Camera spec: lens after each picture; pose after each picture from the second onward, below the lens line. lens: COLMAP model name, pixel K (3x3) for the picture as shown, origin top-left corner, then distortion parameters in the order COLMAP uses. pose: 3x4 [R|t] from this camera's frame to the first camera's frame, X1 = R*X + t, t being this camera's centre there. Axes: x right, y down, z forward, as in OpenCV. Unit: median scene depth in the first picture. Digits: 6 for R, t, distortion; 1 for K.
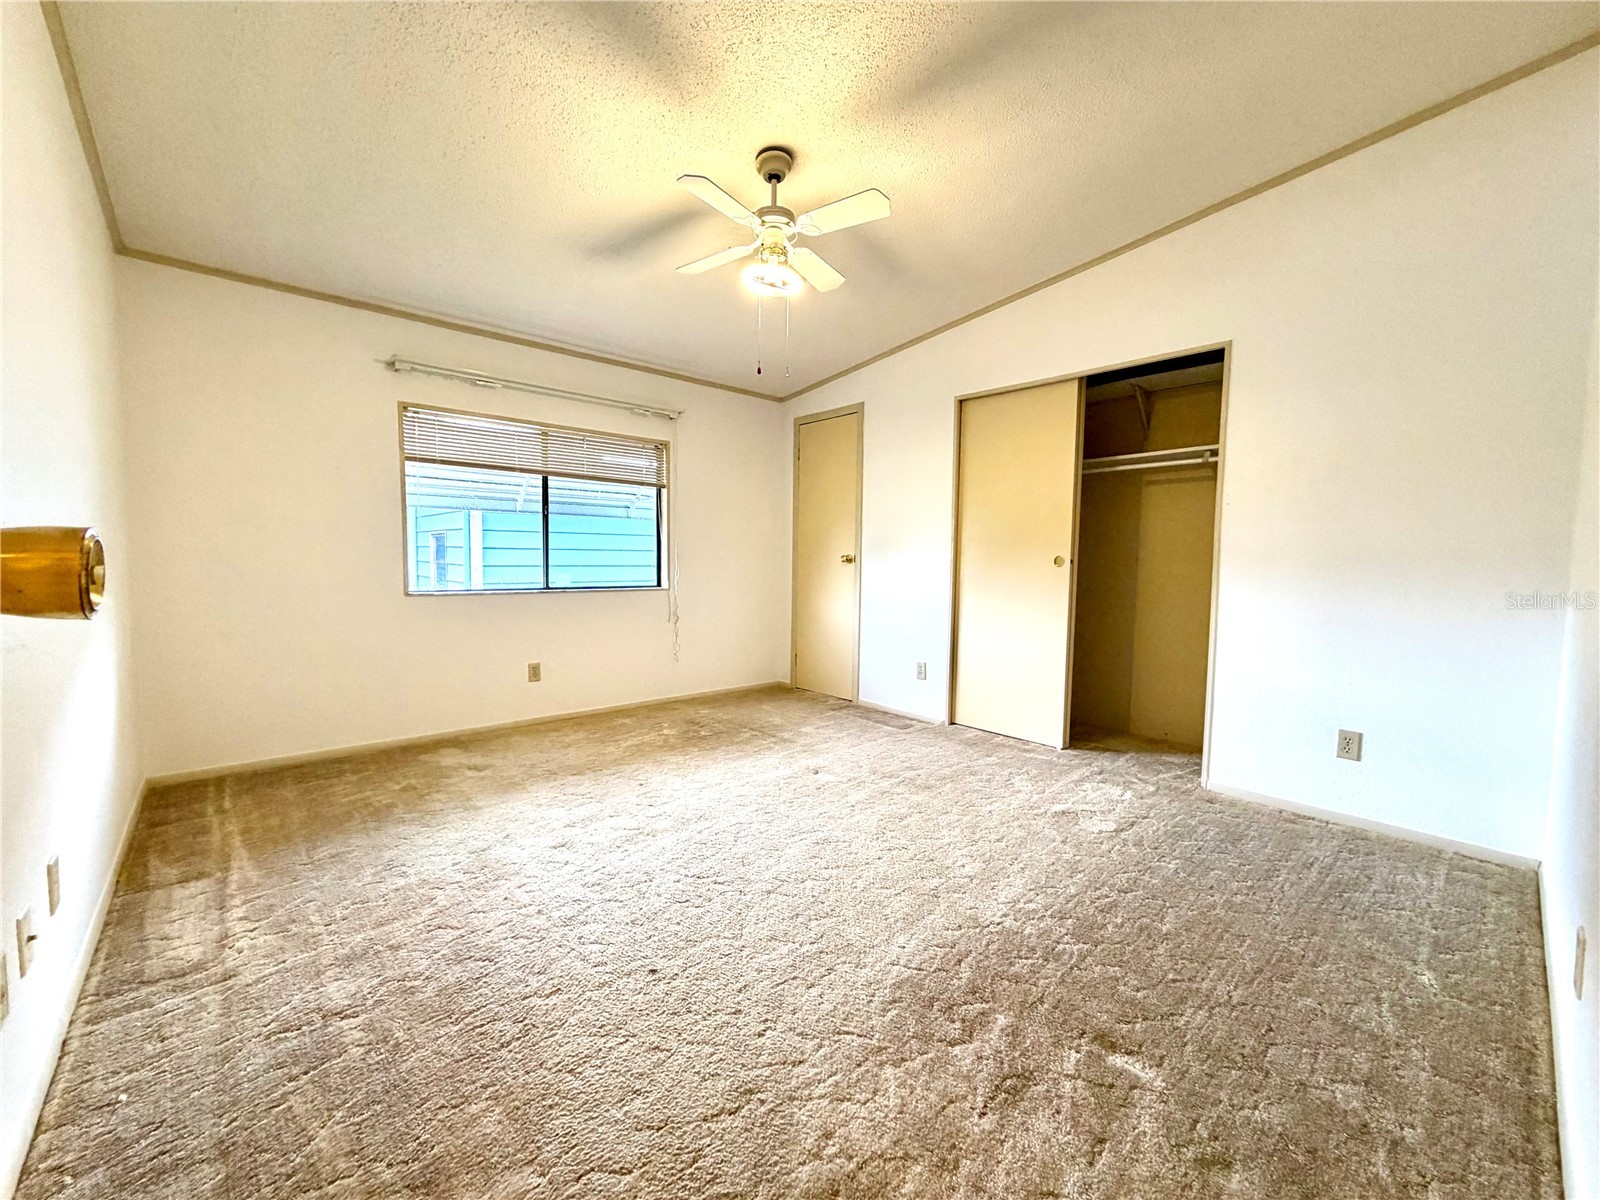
lens RADIAL K [[637.6, 0, 796.6], [0, 637.6, 602.5], [0, 0, 1]] dist [-0.000061, -0.000213]
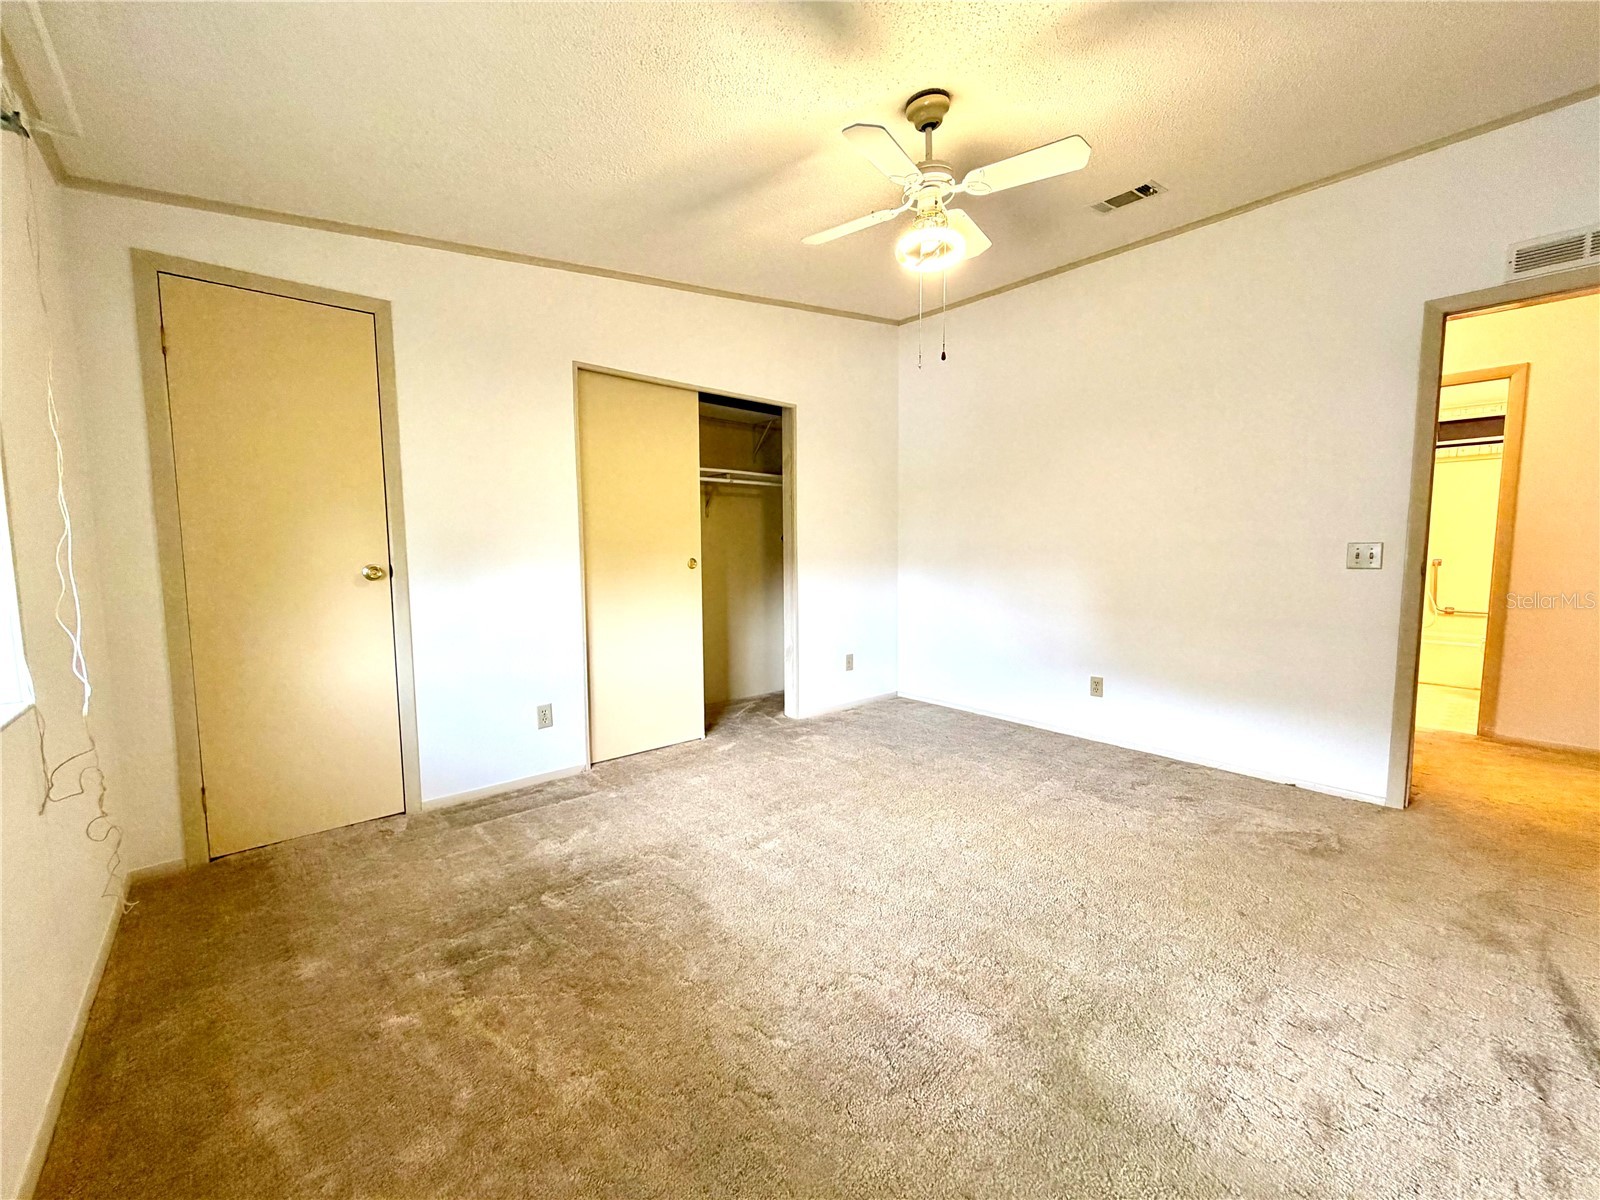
lens RADIAL K [[637.6, 0, 796.6], [0, 637.6, 602.5], [0, 0, 1]] dist [-0.000061, -0.000213]
pose [[0.012393, -0.102763, 0.994629, -0.638099], [0.074863, 0.992009, 0.101560, -0.095214], [-0.997117, 0.073202, 0.019987, 0.818445]]
